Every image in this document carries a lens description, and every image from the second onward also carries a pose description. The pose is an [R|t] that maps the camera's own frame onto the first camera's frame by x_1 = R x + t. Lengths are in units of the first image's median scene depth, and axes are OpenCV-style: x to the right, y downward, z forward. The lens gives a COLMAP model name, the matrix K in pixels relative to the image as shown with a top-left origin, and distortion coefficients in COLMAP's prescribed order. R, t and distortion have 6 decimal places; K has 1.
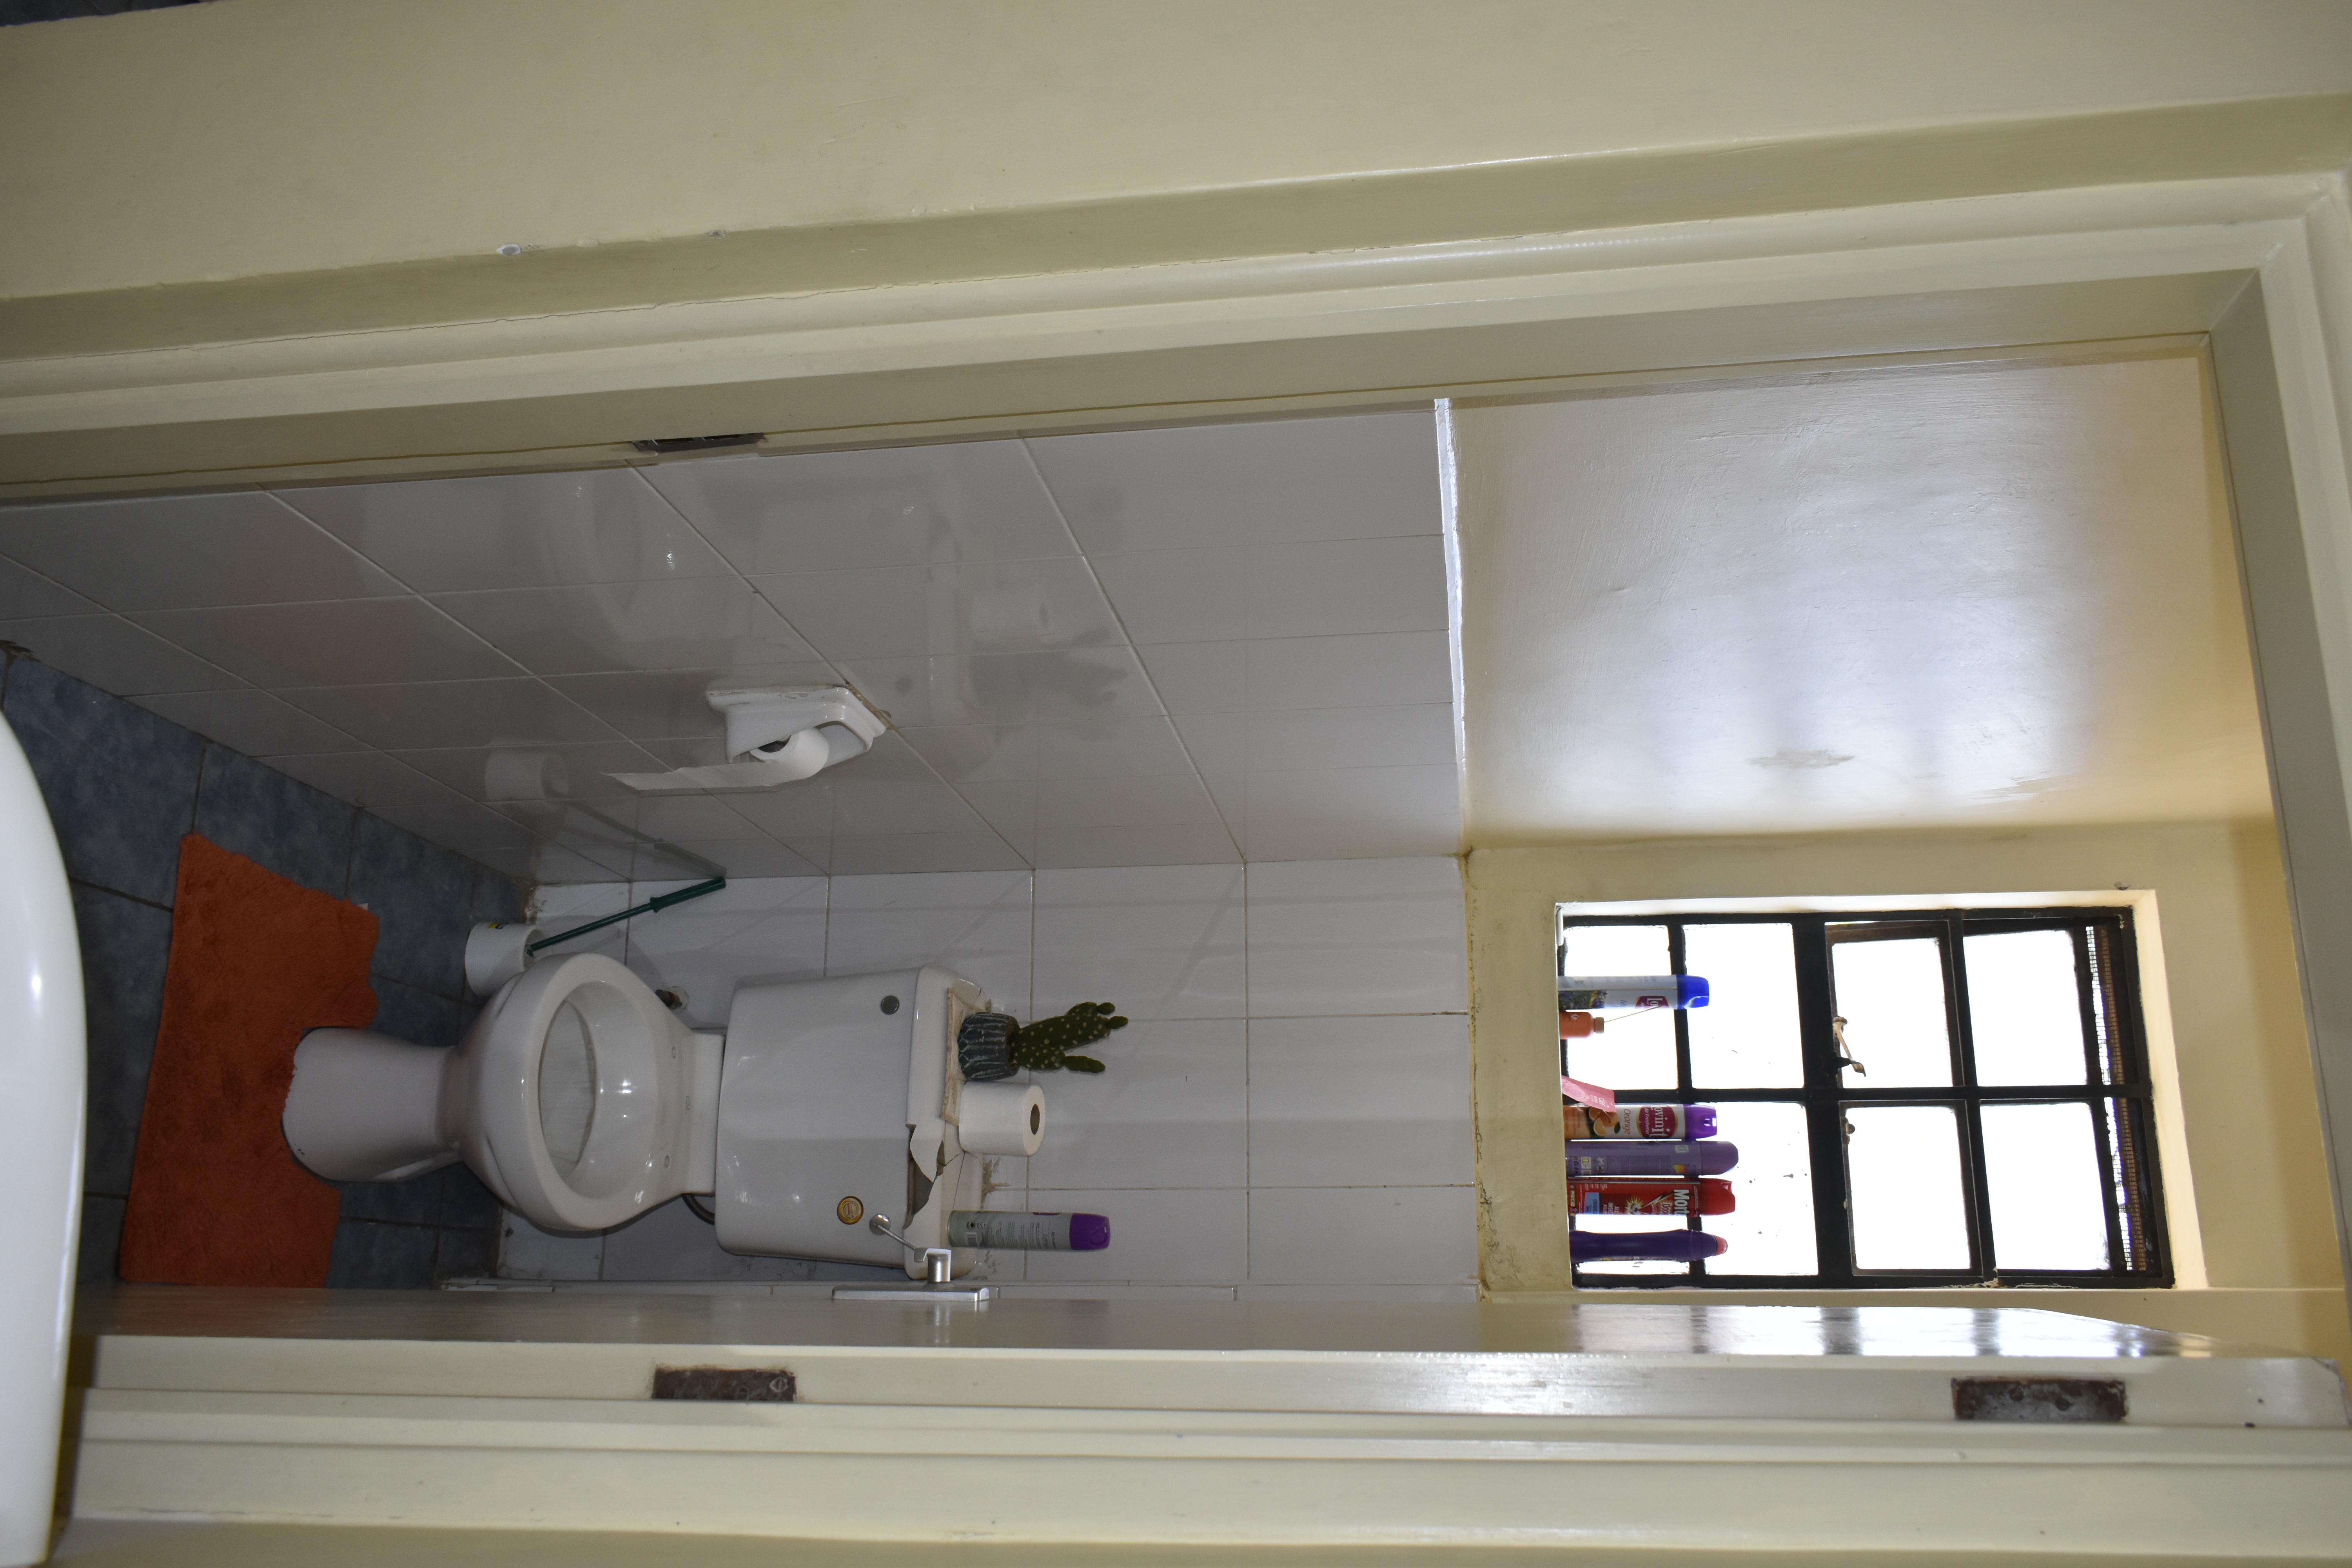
lens RADIAL K [[1969.2, 0, 1173.7], [0, 1969.2, 782.5], [0, 0, 1]] dist [0.007834, 0.001372]
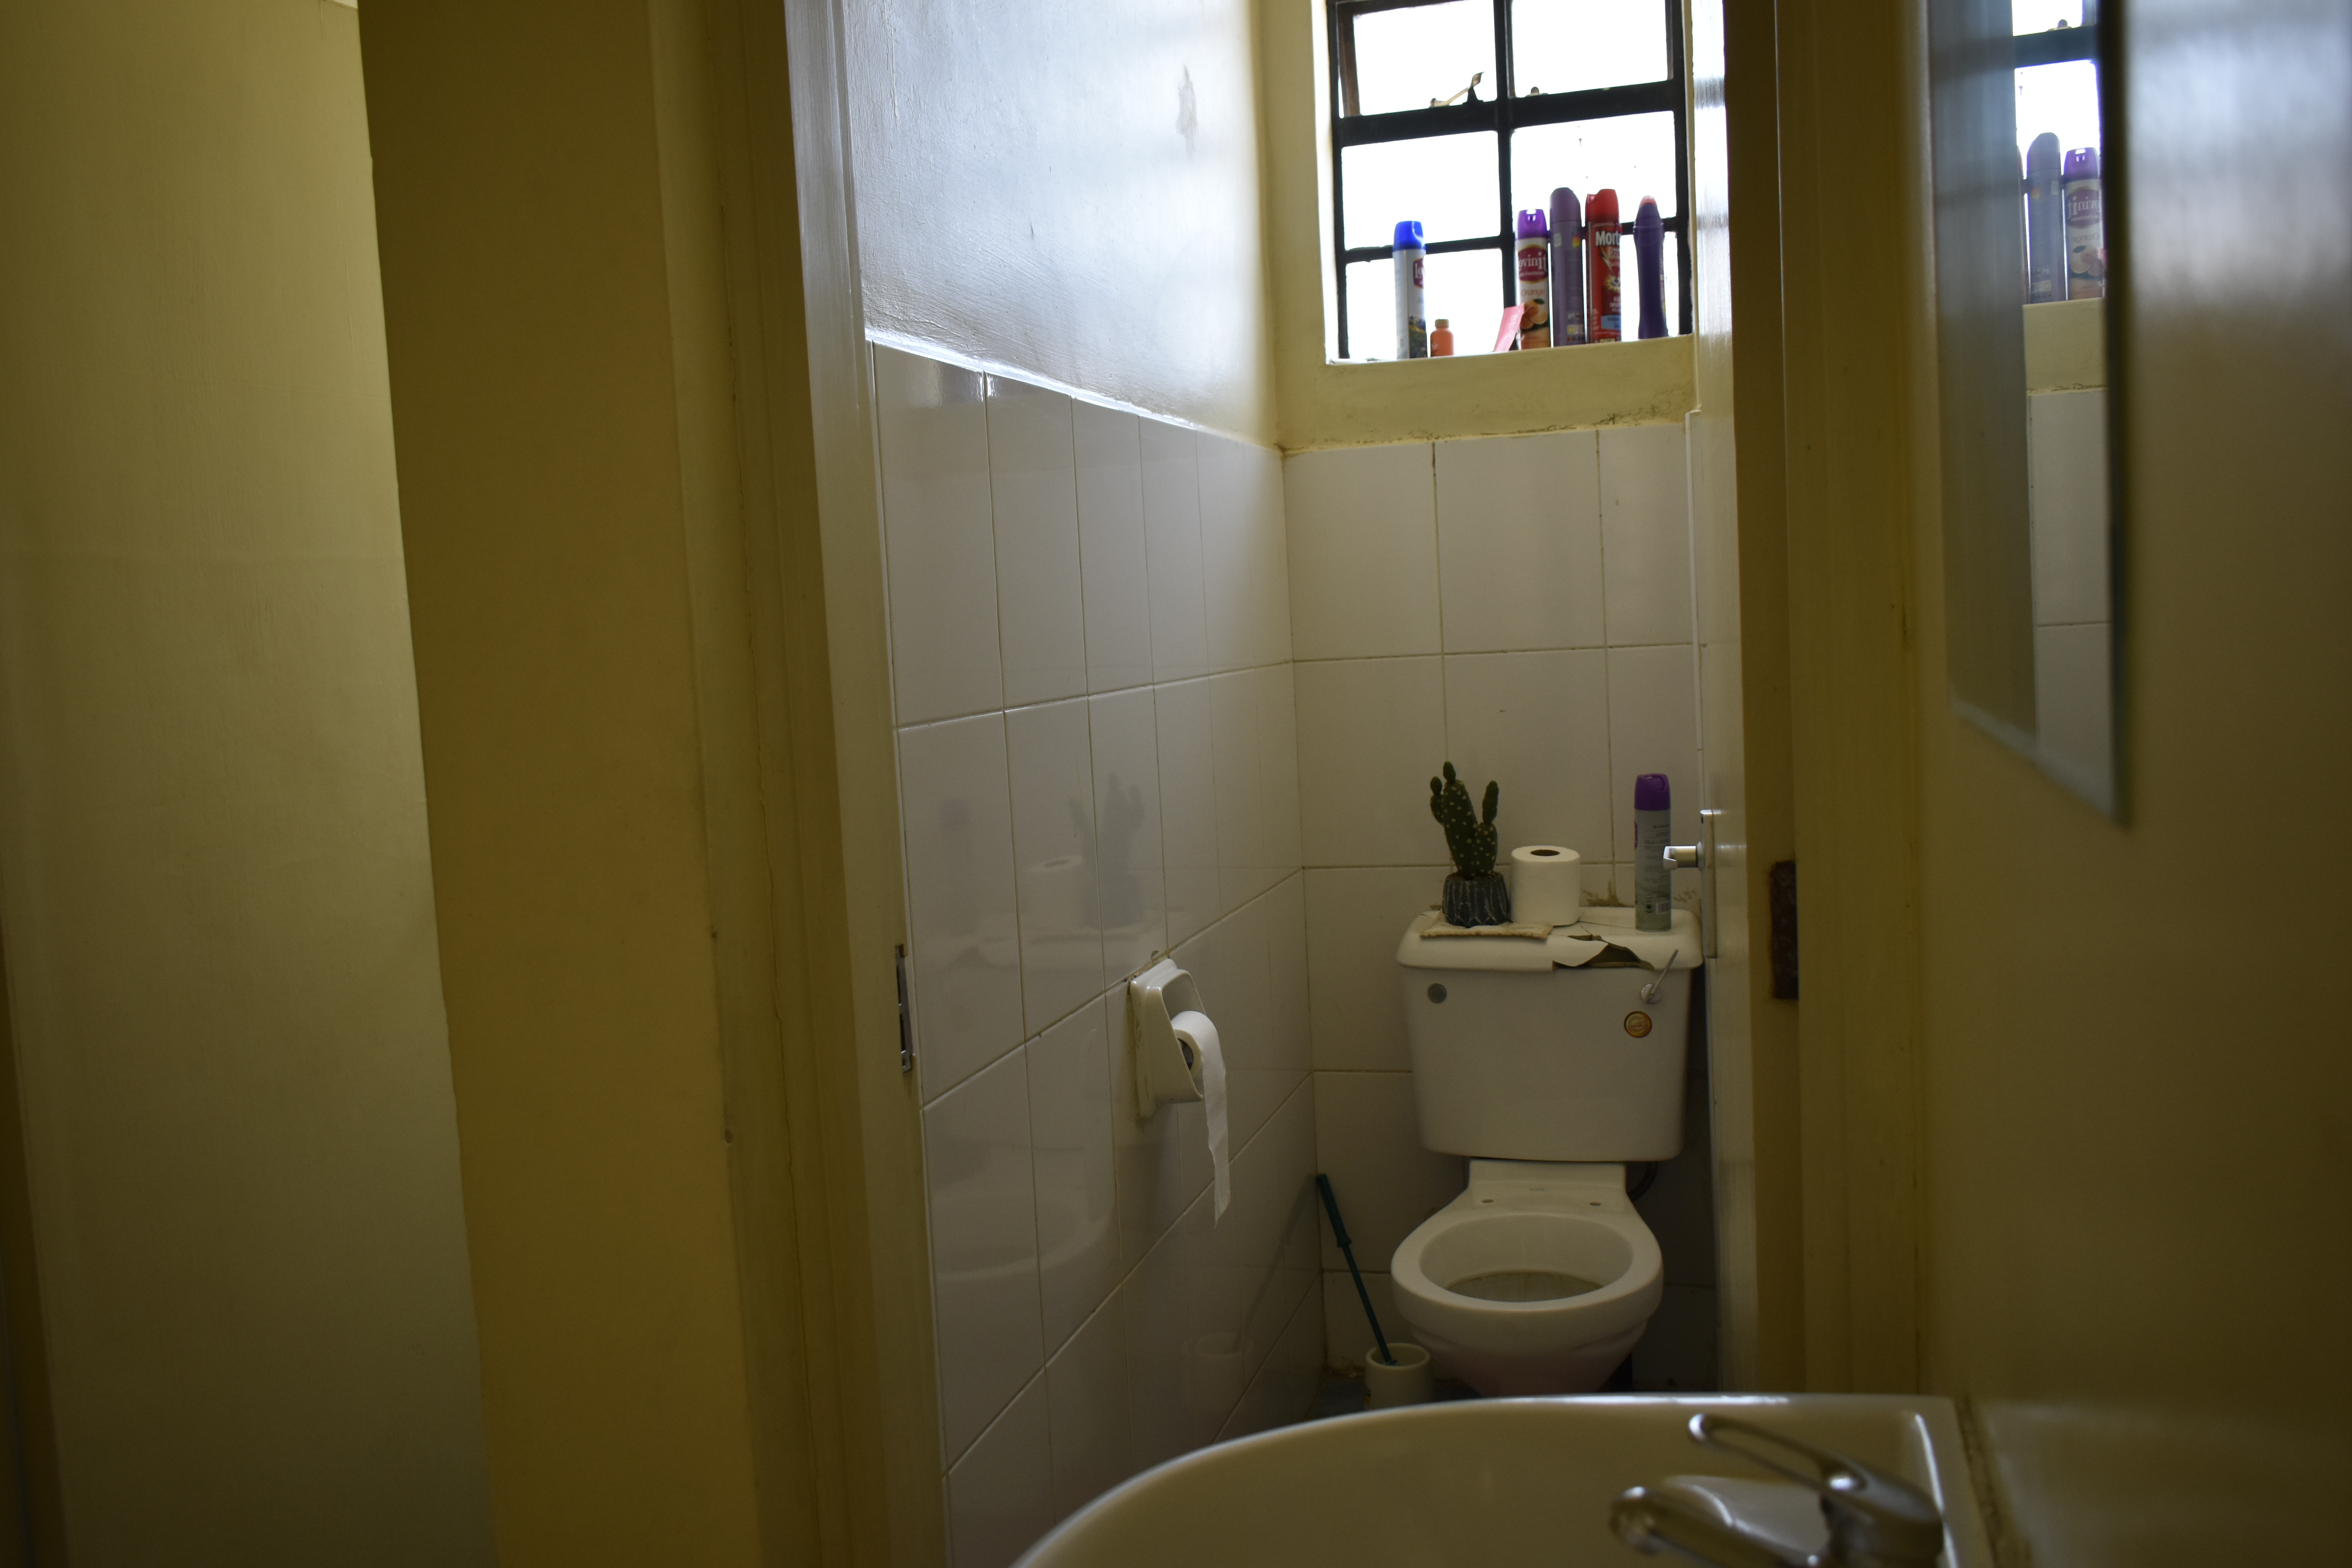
lens RADIAL K [[1969.2, 0, 1177.1], [0, 1969.2, 782.6], [0, 0, 1]] dist [0.007834, 0.001372]
pose [[-0.012733, -0.997475, 0.069865, -0.103019], [0.999687, -0.014205, -0.020615, -0.000152], [0.021555, 0.069580, 0.997343, -0.037843]]
